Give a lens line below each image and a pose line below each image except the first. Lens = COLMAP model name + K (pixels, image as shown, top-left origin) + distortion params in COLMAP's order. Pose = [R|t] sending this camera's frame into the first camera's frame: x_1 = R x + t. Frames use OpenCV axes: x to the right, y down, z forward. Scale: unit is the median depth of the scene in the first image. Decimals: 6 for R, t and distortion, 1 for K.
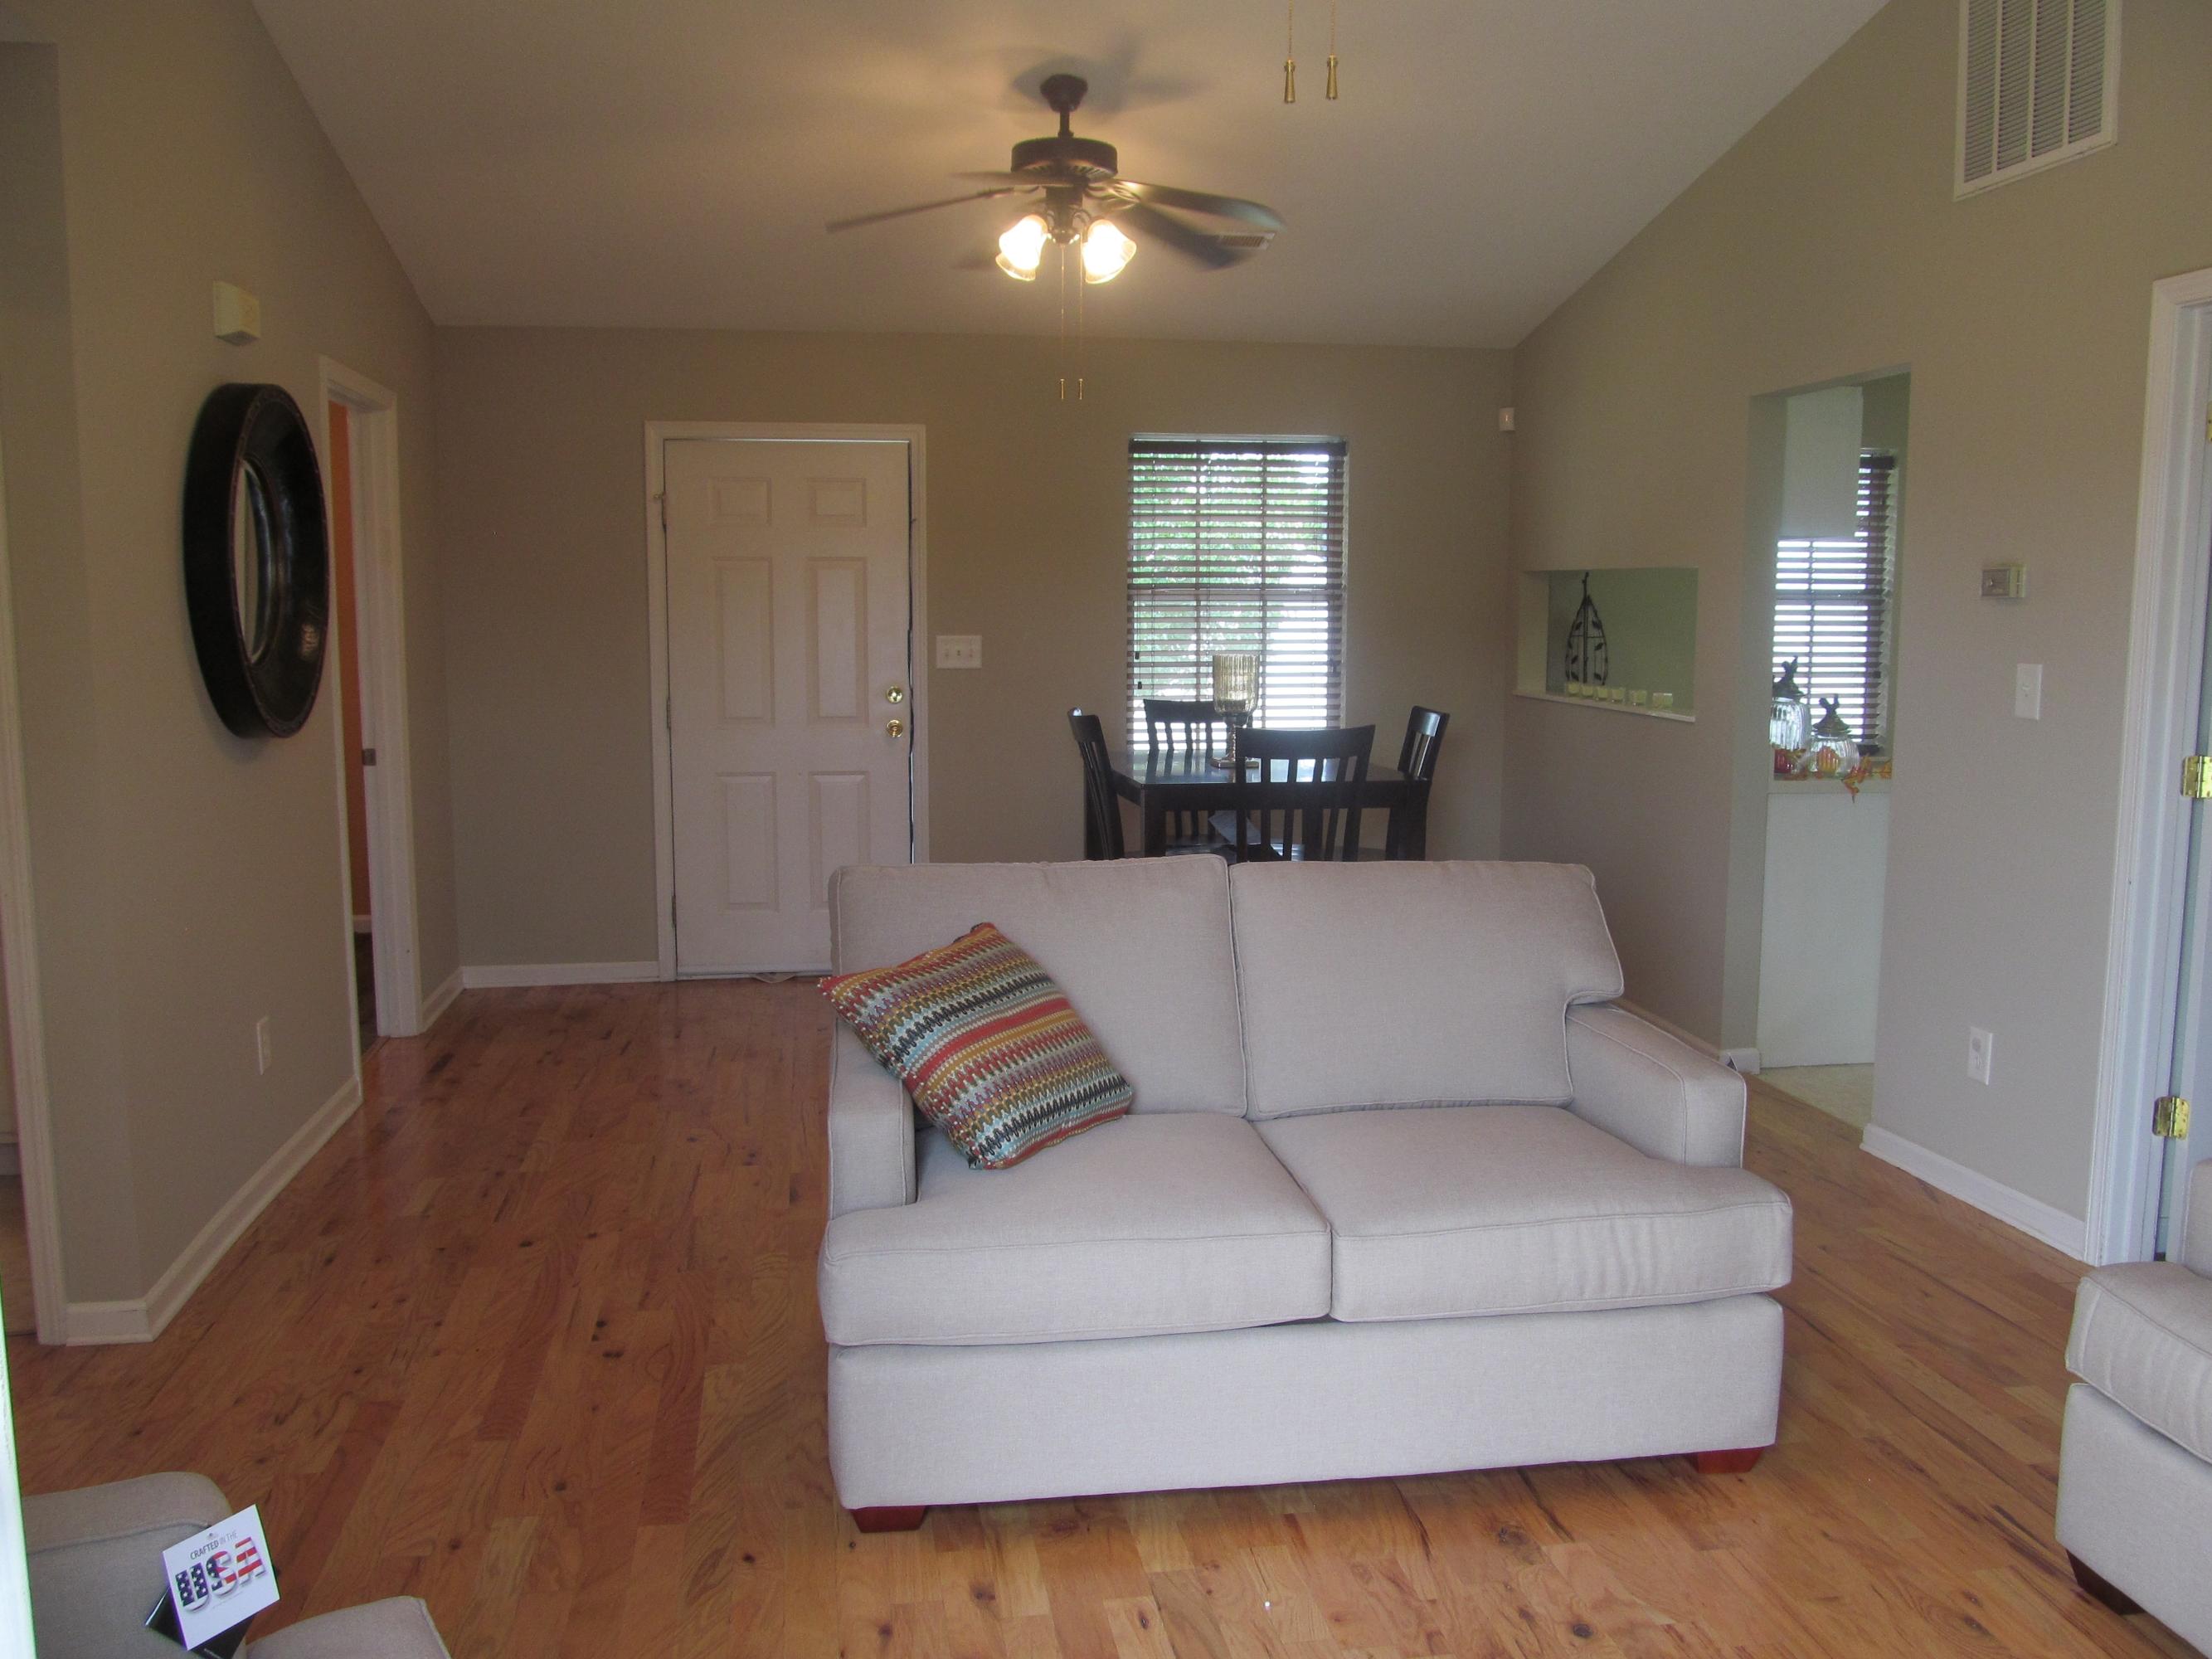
lens RADIAL K [[1834.1, 0, 1120.9], [0, 1834.1, 815.4], [0, 0, 1]] dist [-0.058947, 0.020551]
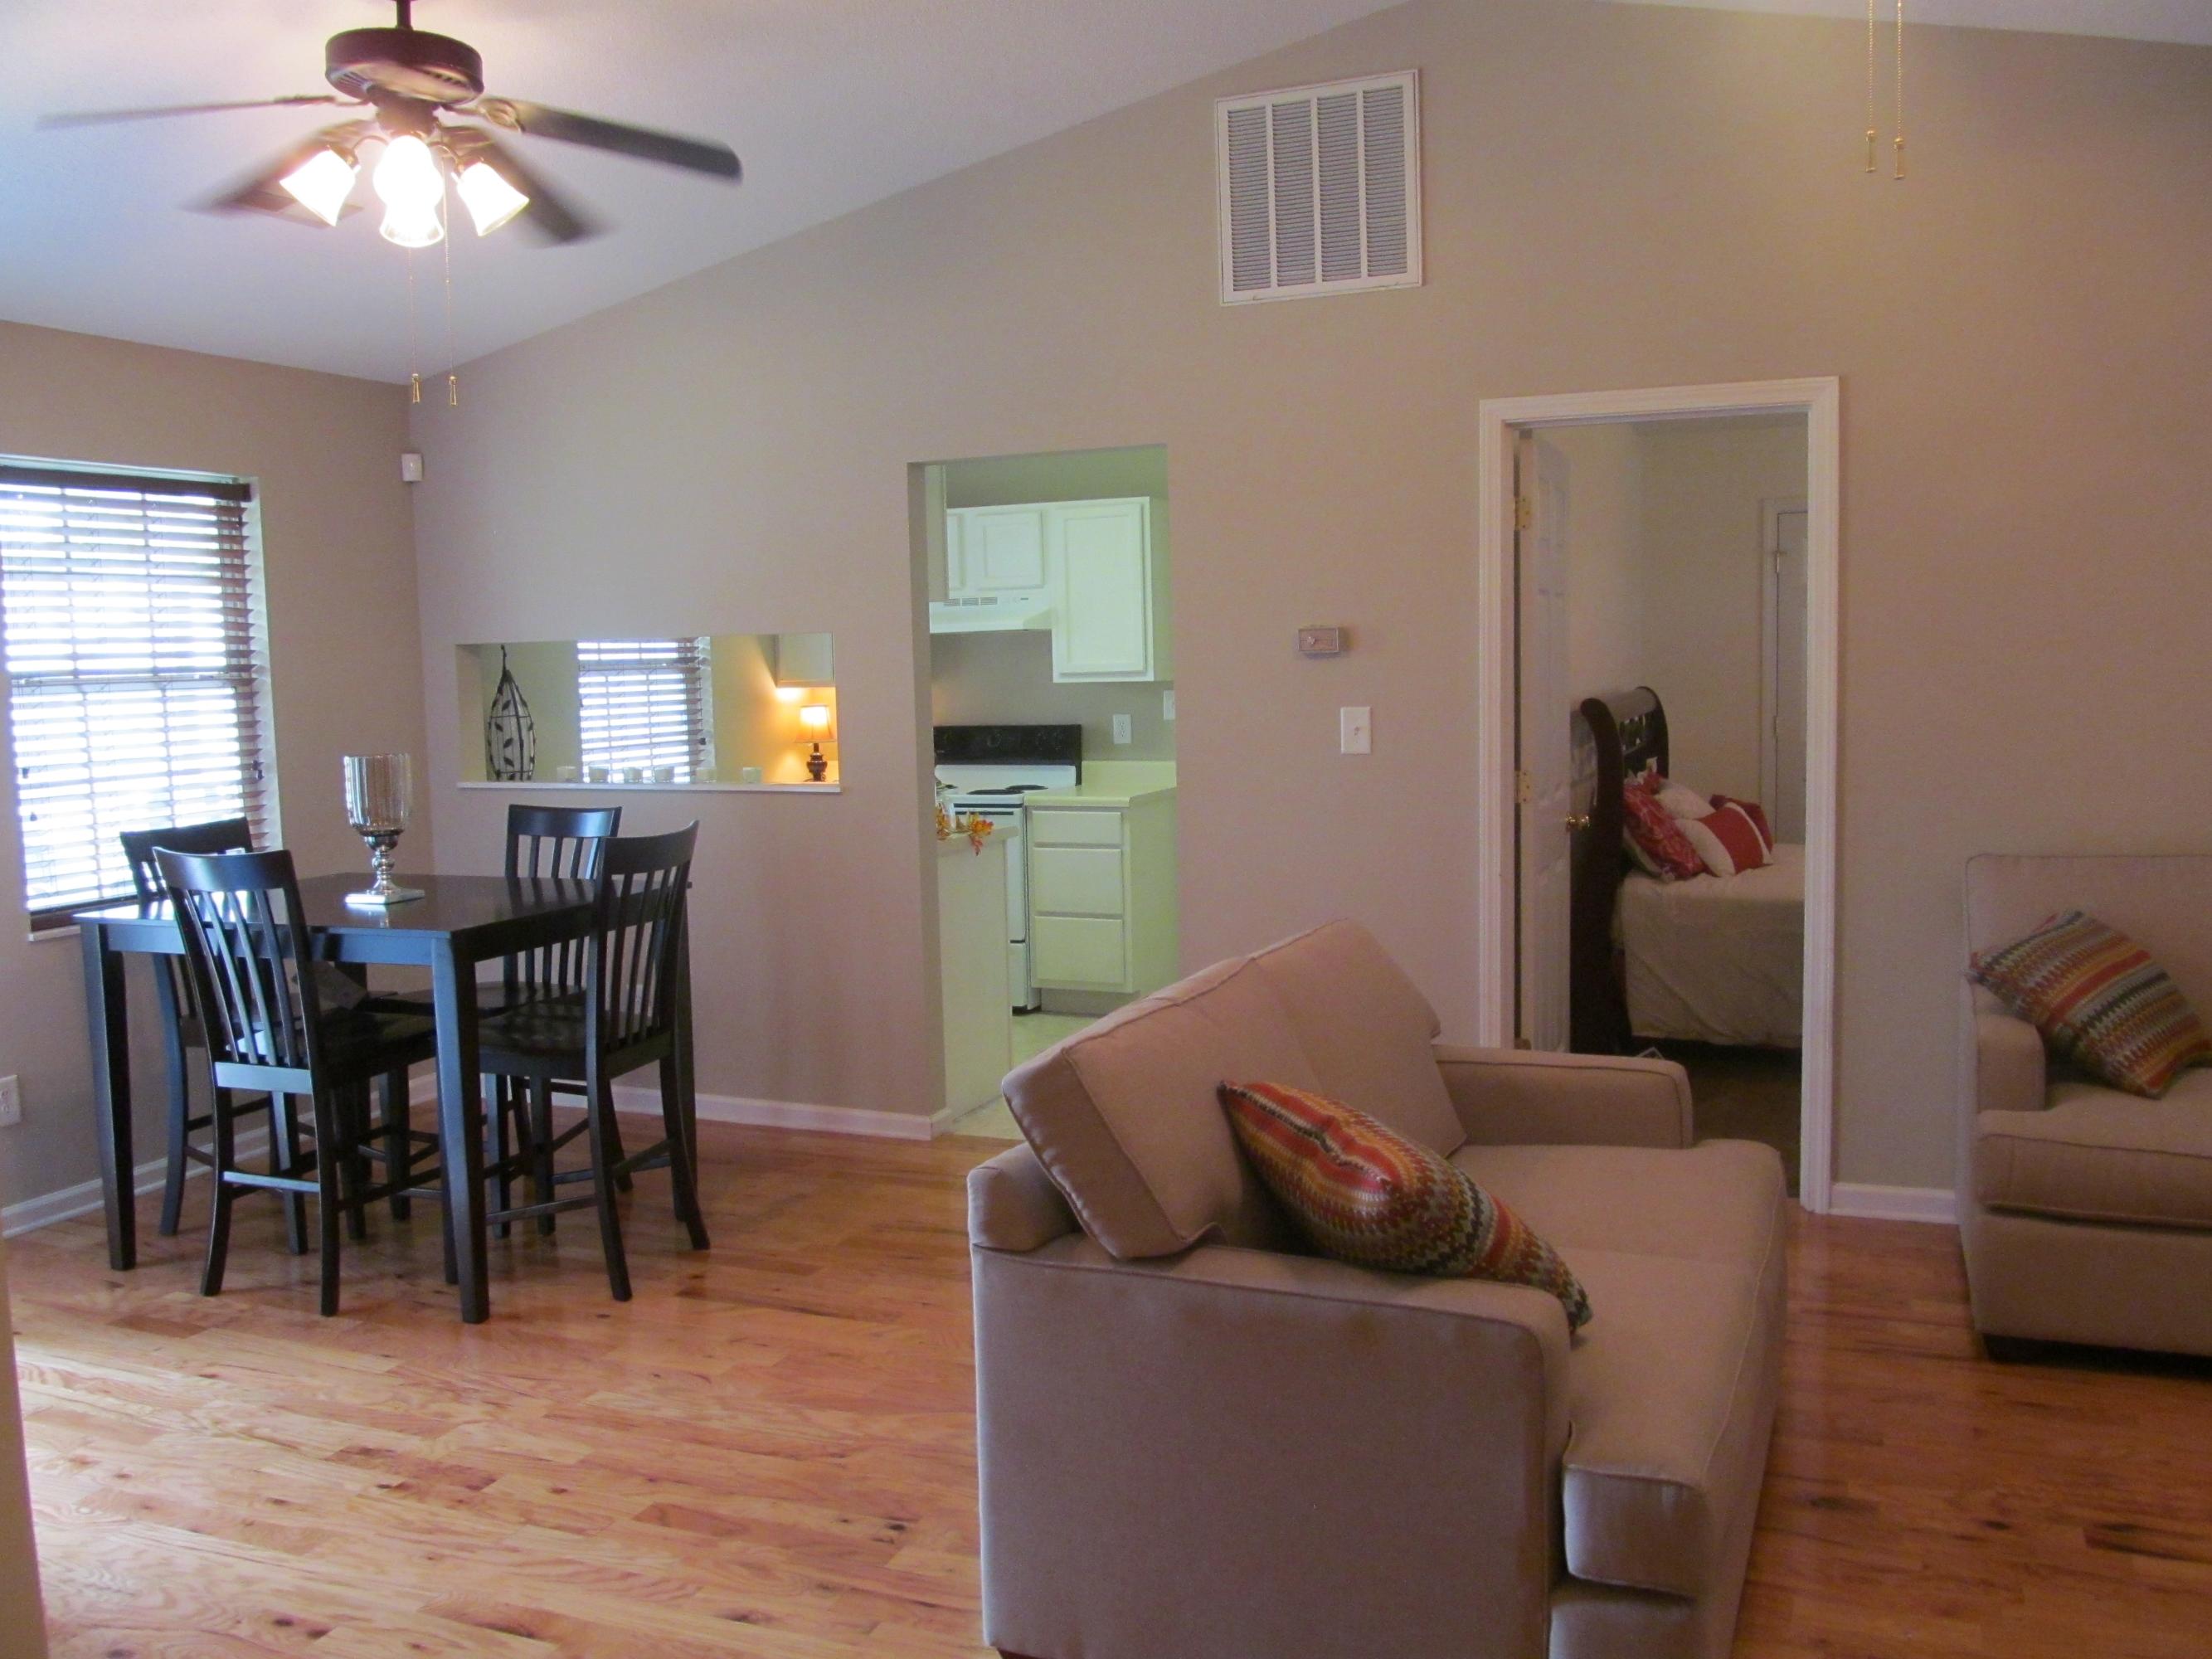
lens RADIAL K [[1834.1, 0, 1106.0], [0, 1834.1, 829.8], [0, 0, 1]] dist [-0.058947, 0.020551]
pose [[0.531608, -0.095086, 0.841636, -0.345160], [0.123606, 0.991750, 0.033972, -0.037663], [-0.837922, 0.085971, 0.538976, 0.284241]]
